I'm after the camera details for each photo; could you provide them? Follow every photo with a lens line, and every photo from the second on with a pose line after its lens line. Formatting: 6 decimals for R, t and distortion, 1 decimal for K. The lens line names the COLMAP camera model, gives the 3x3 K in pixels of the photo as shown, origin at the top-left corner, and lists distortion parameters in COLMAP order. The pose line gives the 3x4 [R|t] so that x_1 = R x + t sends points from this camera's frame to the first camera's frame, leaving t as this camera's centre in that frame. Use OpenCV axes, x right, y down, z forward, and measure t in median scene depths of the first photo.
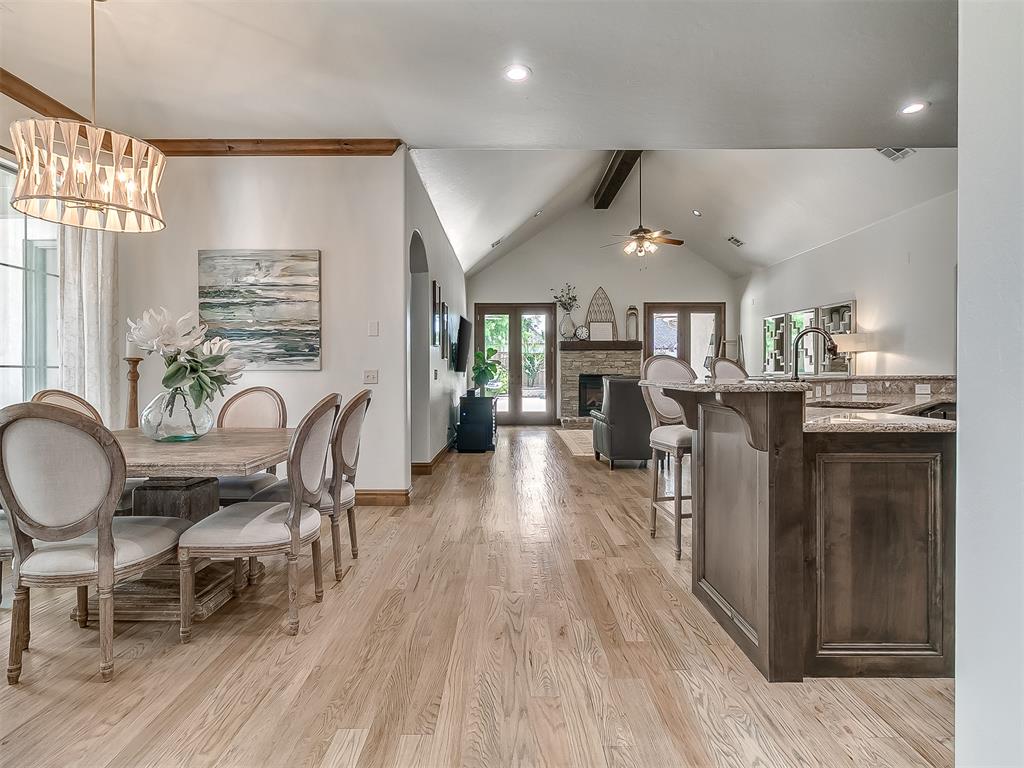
lens RADIAL K [[524.0, 0, 505.3], [0, 524.0, 375.5], [0, 0, 1]] dist [0.000628, 0.003343]
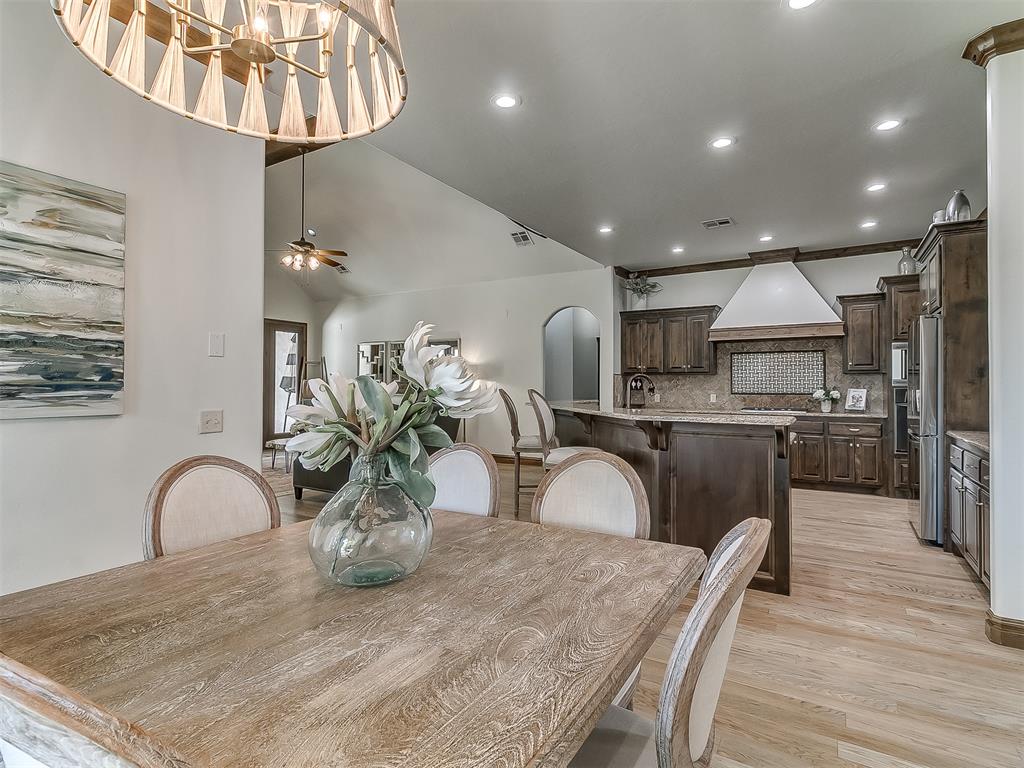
lens RADIAL K [[524.0, 0, 519.4], [0, 524.0, 377.3], [0, 0, 1]] dist [0.000628, 0.003343]
pose [[0.526661, 0.016773, 0.849910, -0.602446], [0.004285, 0.999740, -0.022386, -0.035294], [-0.850065, 0.015432, 0.526452, 0.365015]]
